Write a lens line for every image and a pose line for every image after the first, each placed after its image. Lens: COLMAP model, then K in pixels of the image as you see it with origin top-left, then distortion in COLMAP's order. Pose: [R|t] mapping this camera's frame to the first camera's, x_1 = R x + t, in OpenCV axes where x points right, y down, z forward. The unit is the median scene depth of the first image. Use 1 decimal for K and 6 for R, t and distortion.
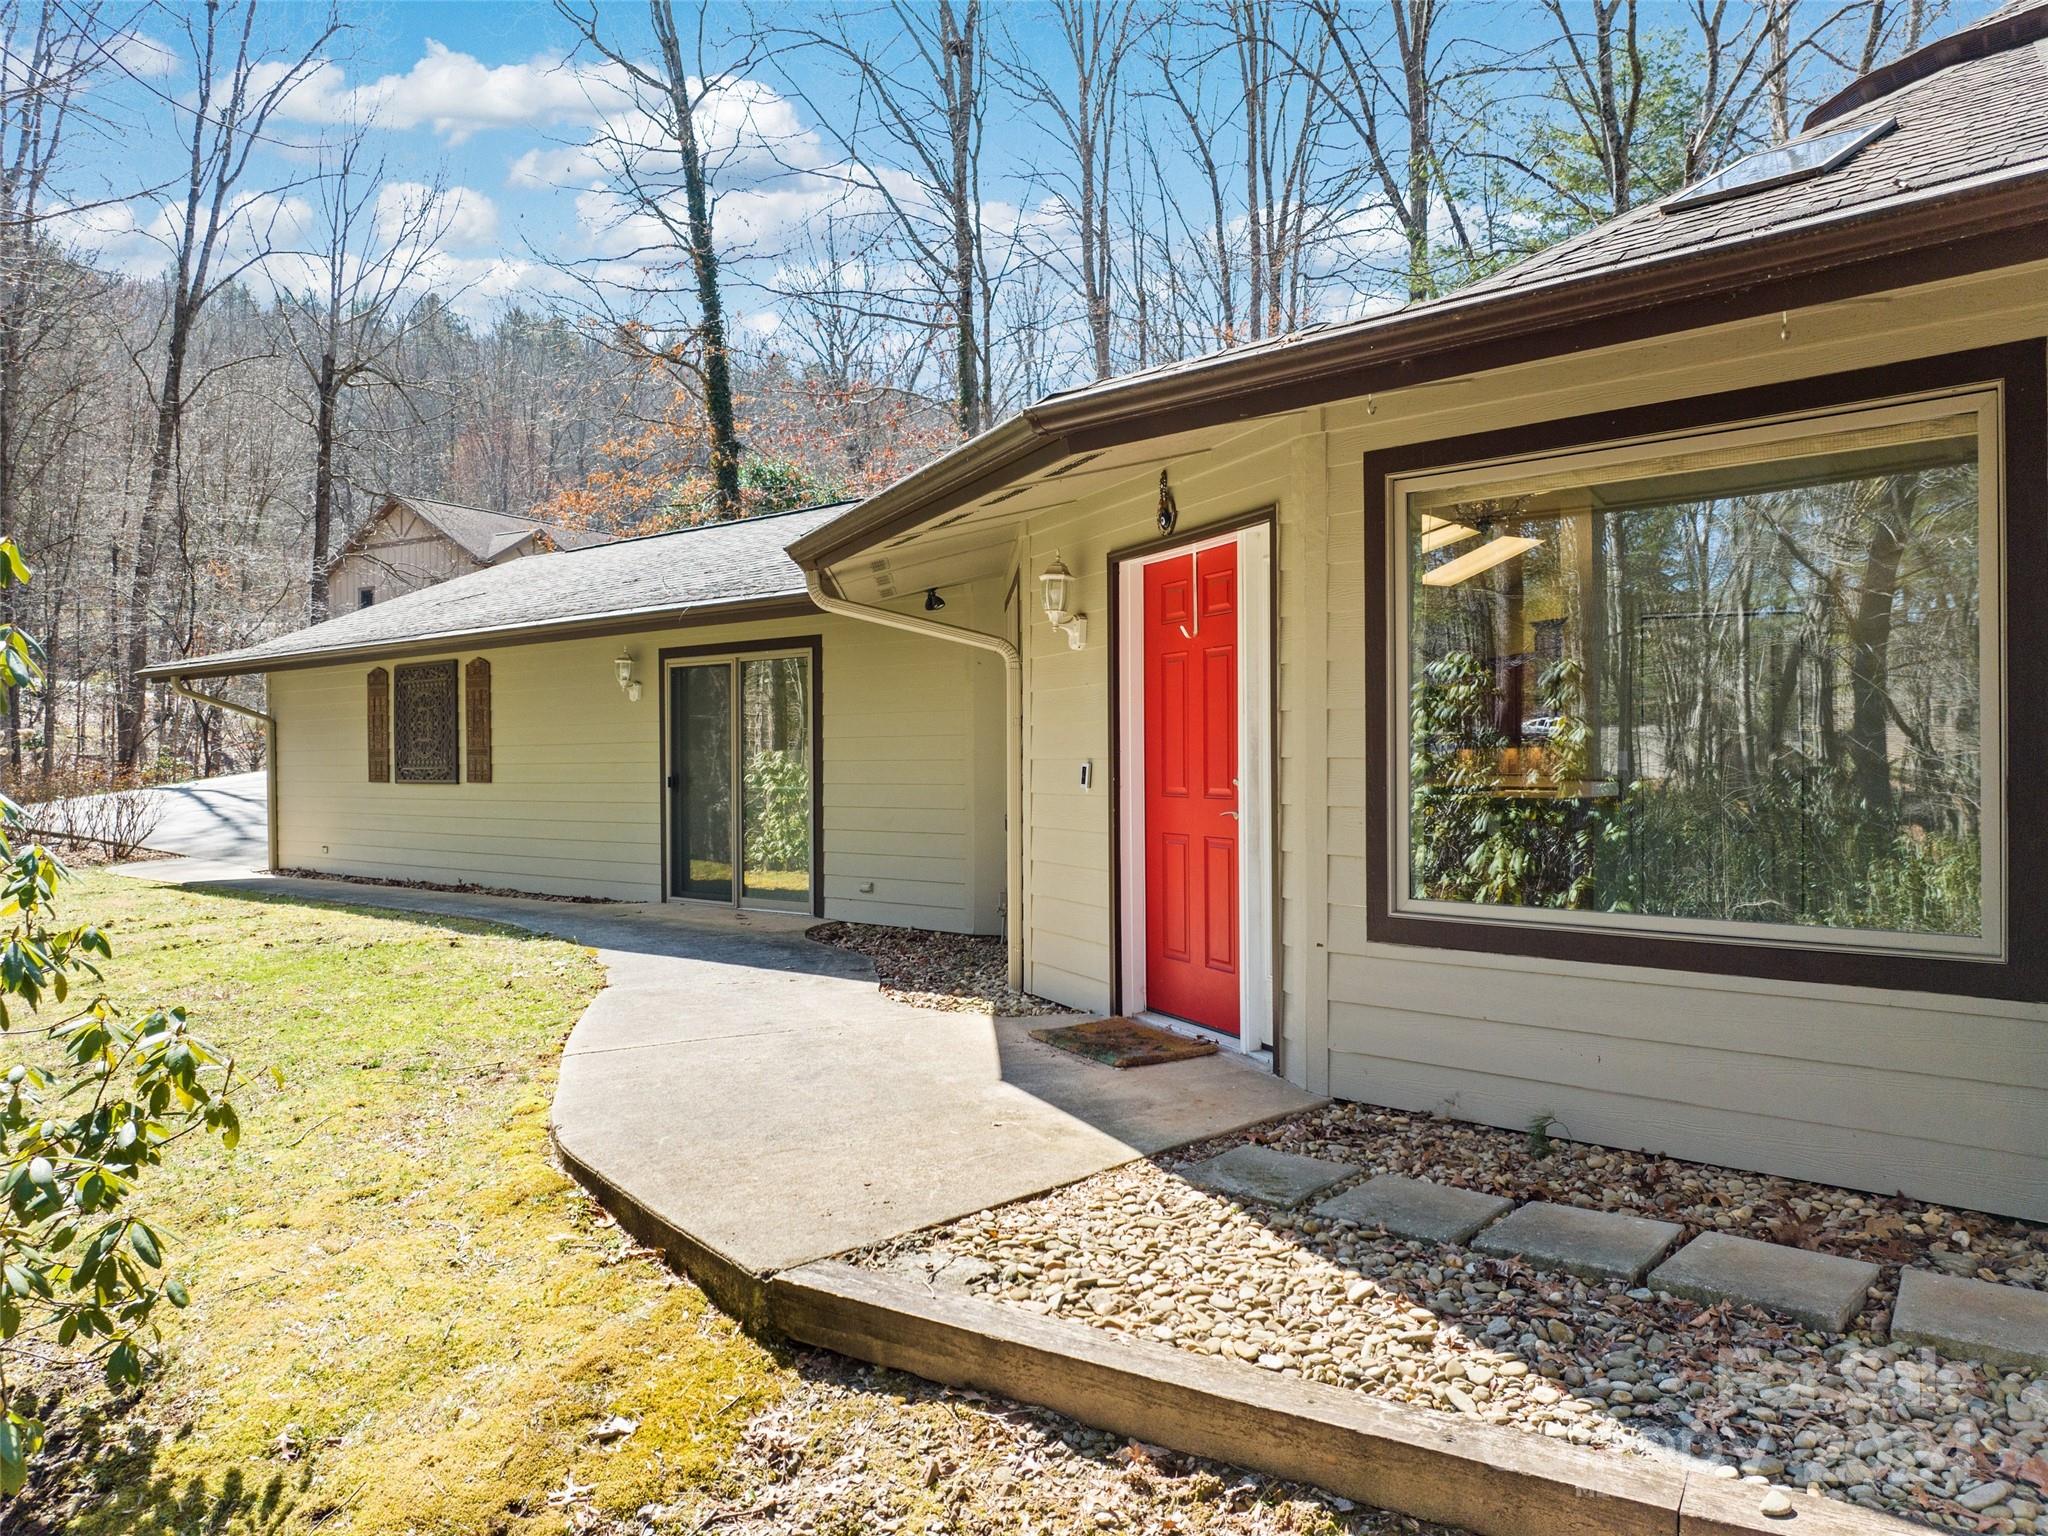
lens RADIAL K [[1429.8, 0, 1024.0], [0, 1429.8, 768.0], [0, 0, 1]] dist [-0.033861, -0.000167]
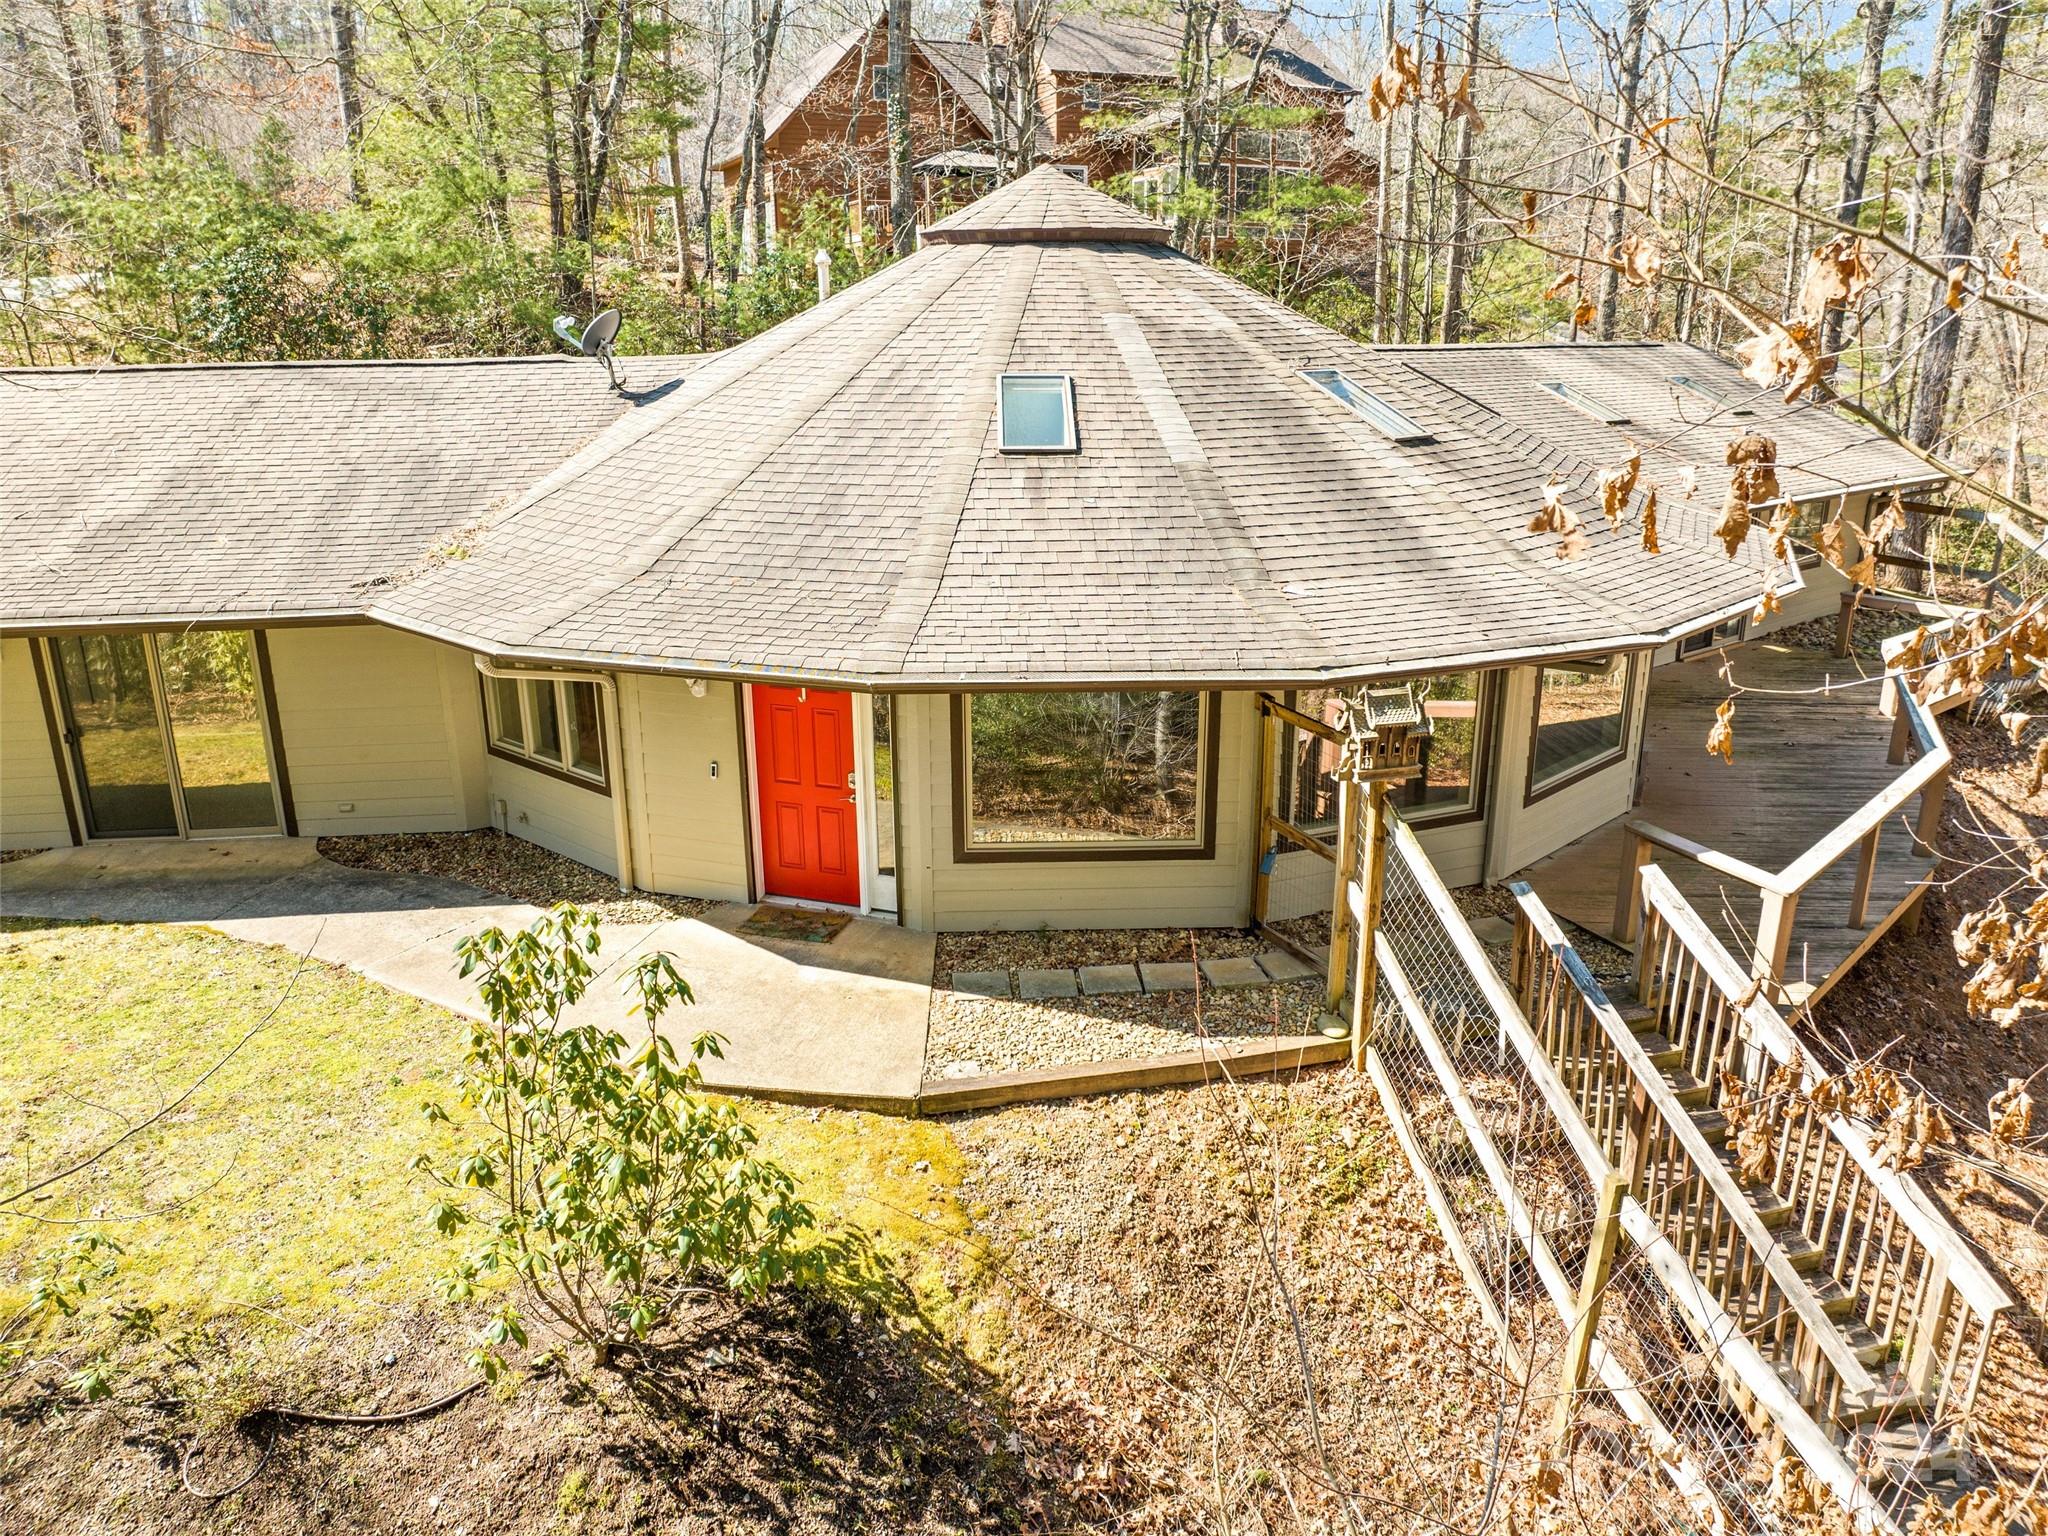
lens RADIAL K [[1429.8, 0, 1024.0], [0, 1429.8, 768.0], [0, 0, 1]] dist [-0.033861, -0.000167]
pose [[0.688969, -0.213566, 0.692612, -1.580302], [0.000774, 0.955819, 0.293956, -0.893529], [-0.724791, -0.201991, 0.658695, -0.660157]]
